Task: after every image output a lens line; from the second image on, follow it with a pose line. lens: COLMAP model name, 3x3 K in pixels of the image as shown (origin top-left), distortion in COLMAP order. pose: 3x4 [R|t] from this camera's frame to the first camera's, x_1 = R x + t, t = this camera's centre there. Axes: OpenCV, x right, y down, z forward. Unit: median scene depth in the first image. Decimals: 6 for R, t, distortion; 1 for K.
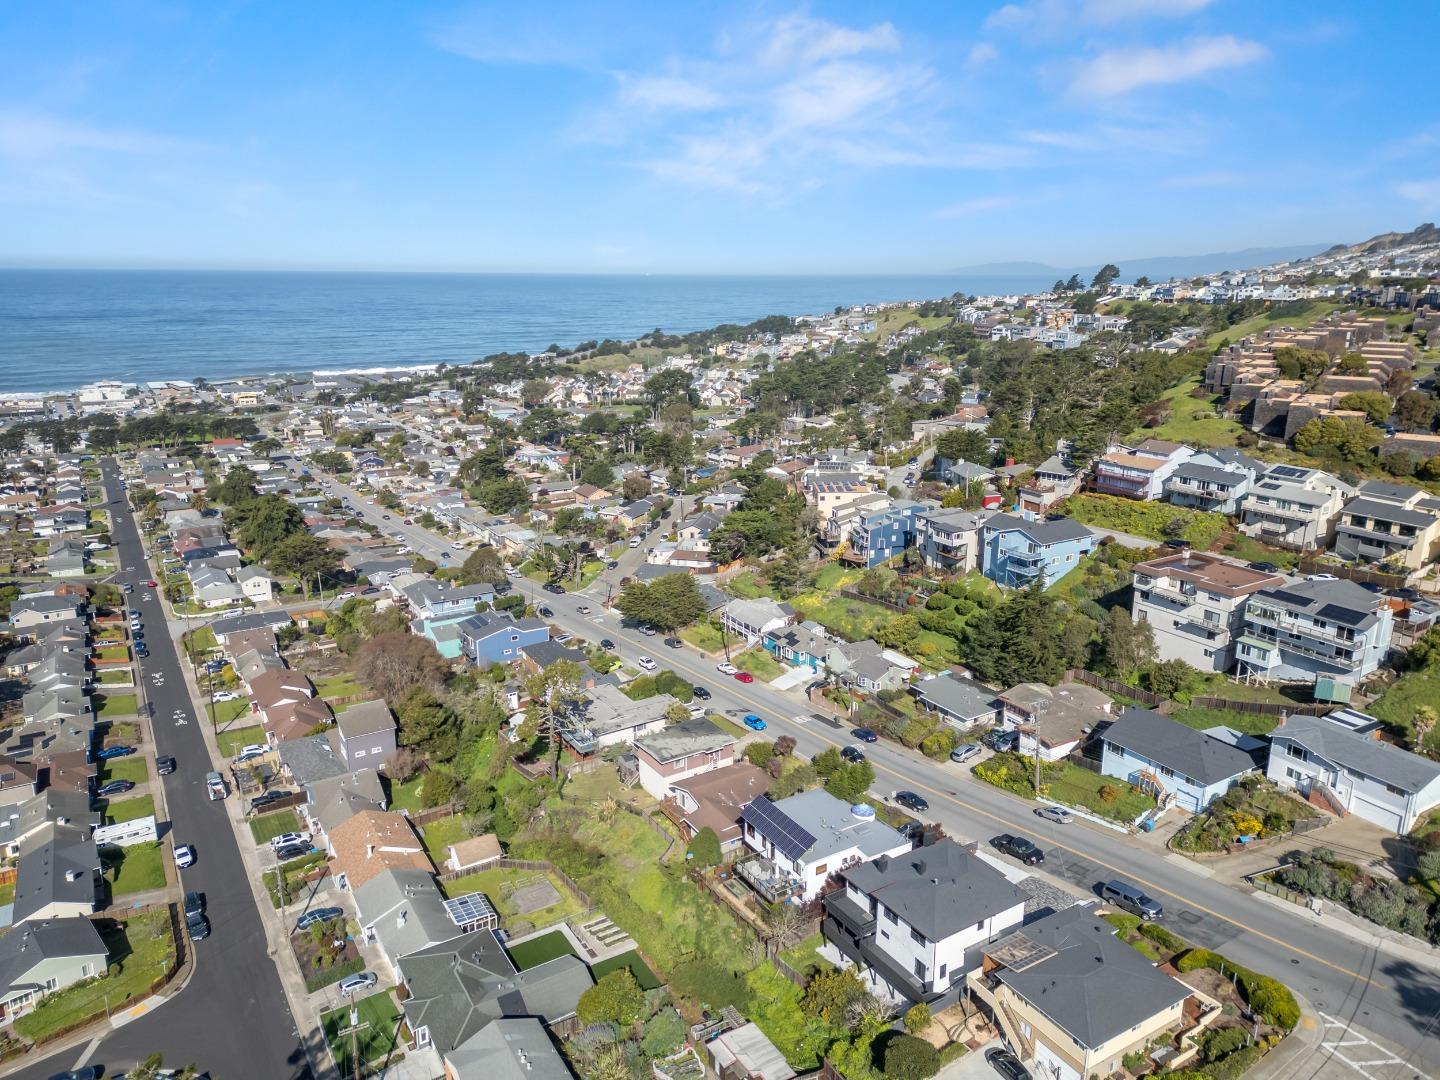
lens RADIAL K [[1036.3, 0, 718.8], [0, 1036.3, 534.2], [0, 0, 1]] dist [0.051477, -0.001174]
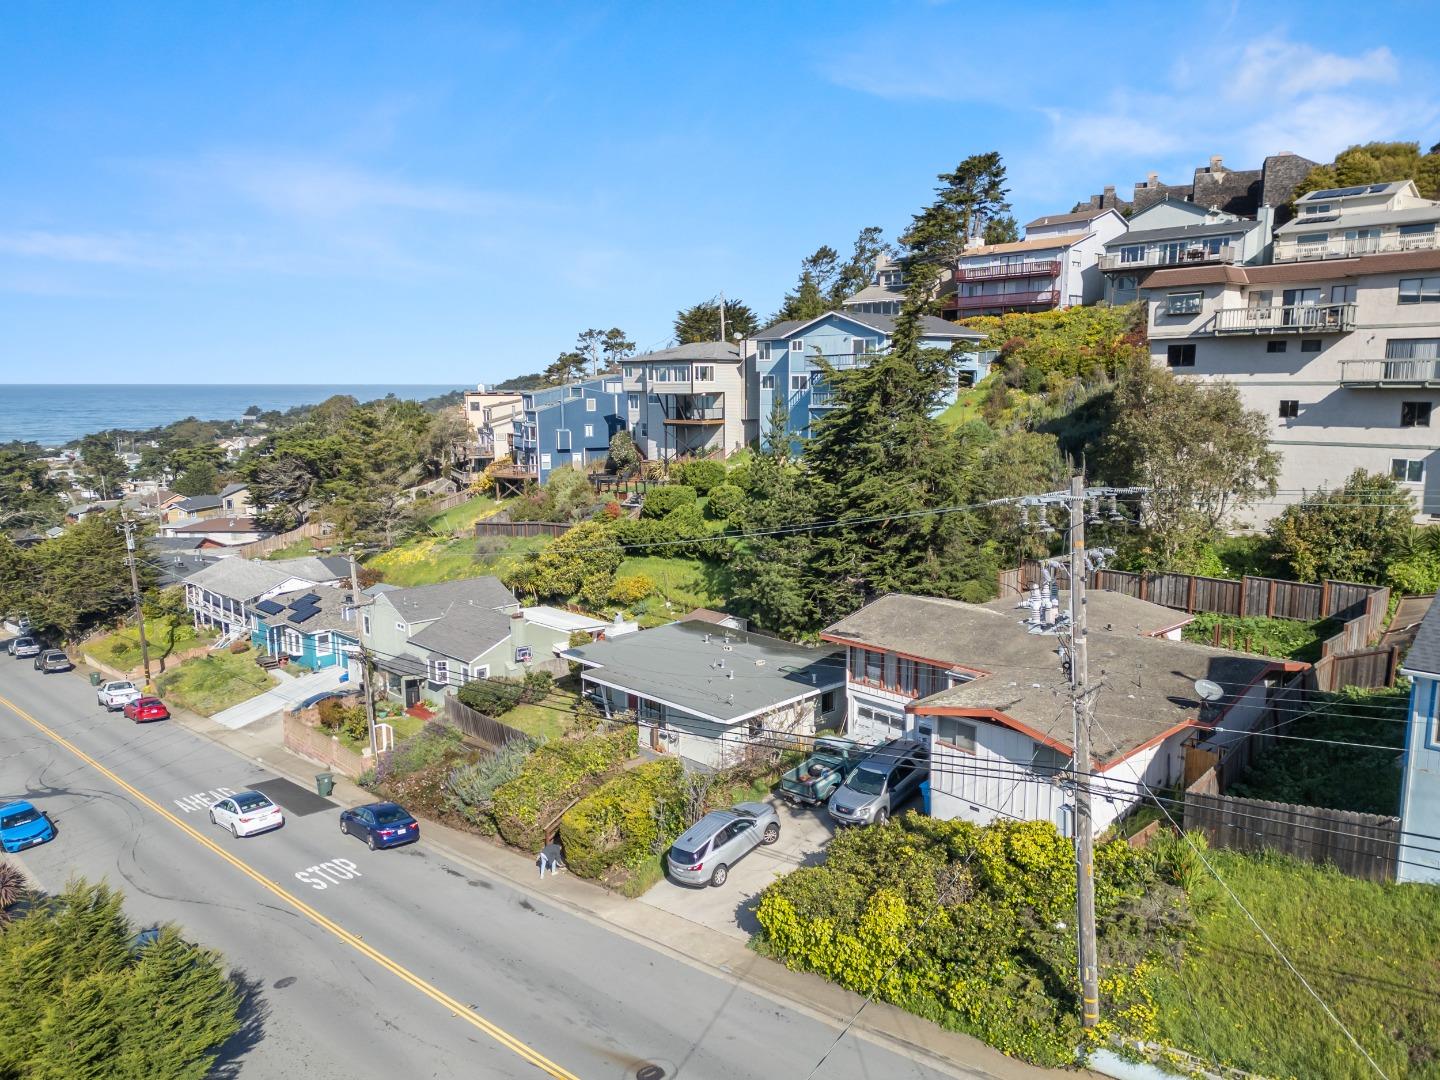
lens RADIAL K [[1036.3, 0, 722.6], [0, 1036.3, 536.9], [0, 0, 1]] dist [0.051477, -0.001174]
pose [[0.977972, -0.044551, 0.203927, 0.174779], [0.064673, 0.993555, -0.093095, 0.146659], [-0.198465, 0.104233, 0.974550, 0.687636]]
